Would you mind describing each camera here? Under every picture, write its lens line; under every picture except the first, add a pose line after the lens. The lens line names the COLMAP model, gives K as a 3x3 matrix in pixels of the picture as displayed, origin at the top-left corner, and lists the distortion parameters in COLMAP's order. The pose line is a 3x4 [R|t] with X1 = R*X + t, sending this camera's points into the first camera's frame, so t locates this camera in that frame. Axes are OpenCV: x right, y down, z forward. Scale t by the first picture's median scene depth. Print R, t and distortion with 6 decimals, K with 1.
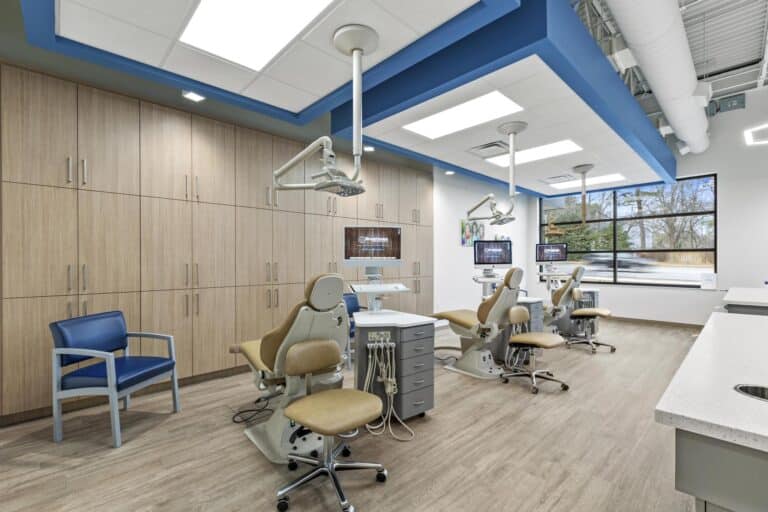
lens RADIAL K [[348.0, 0, 384.9], [0, 348.0, 263.4], [0, 0, 1]] dist [0.002362, 0.000484]
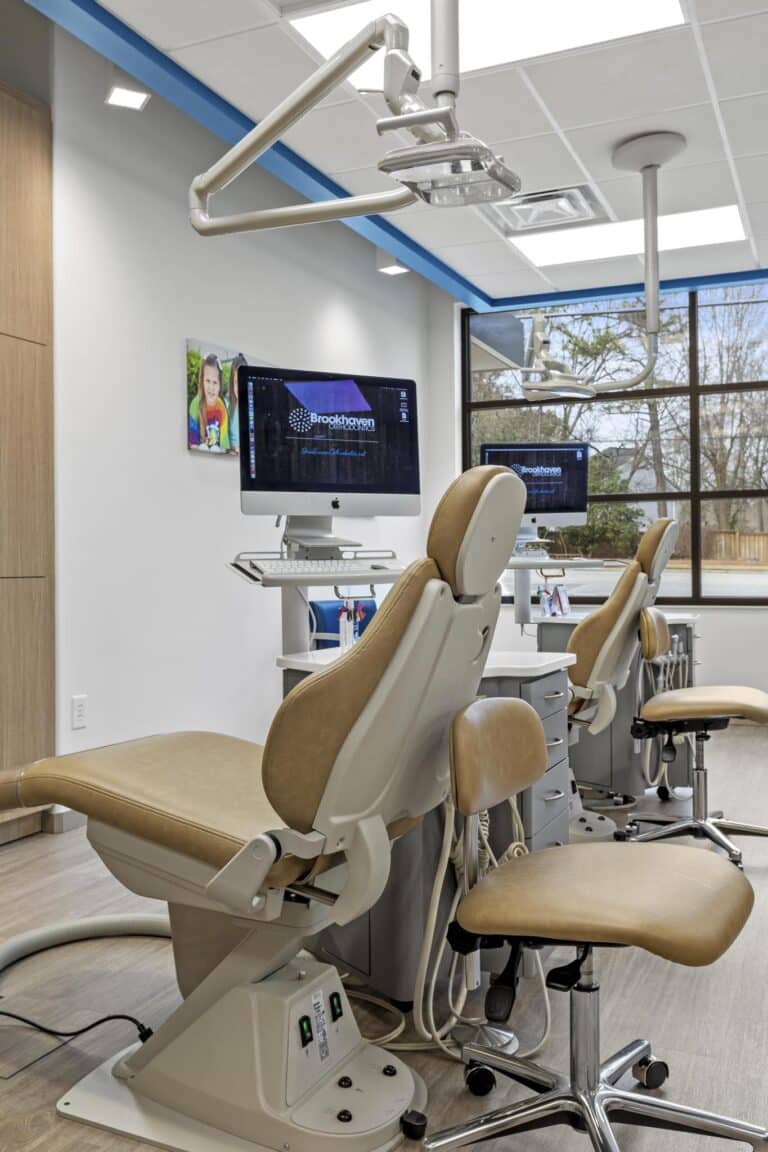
lens RADIAL K [[1046.2, 0, 379.0], [0, 1046.2, 574.9], [0, 0, 1]] dist [-0.018239, 0.000000]
pose [[0.927625, -0.009055, 0.373402, 0.160871], [0.008171, 0.999959, 0.003950, 0.068264], [-0.373423, -0.000613, 0.927661, 0.628373]]
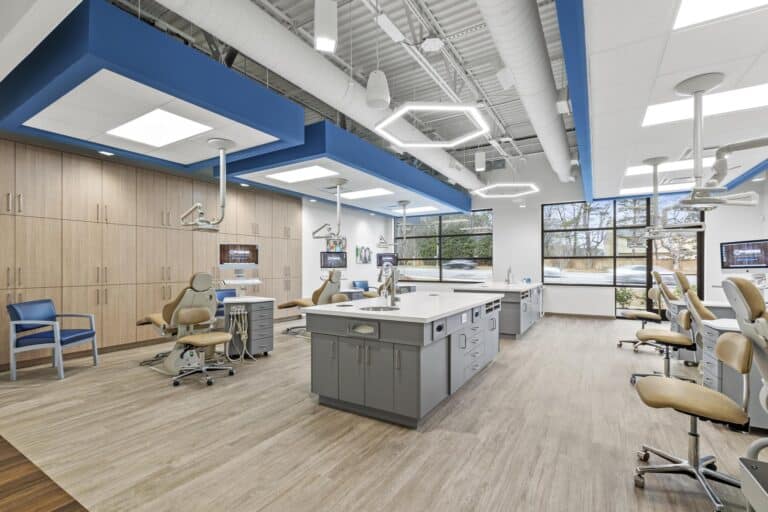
lens RADIAL K [[348.0, 0, 388.2], [0, 348.0, 266.1], [0, 0, 1]] dist [0.002362, 0.000484]
pose [[0.963516, 0.000975, 0.267648, 0.193899], [0.000504, 0.999985, -0.005456, 0.005429], [-0.267649, 0.005392, 0.963501, -0.710758]]
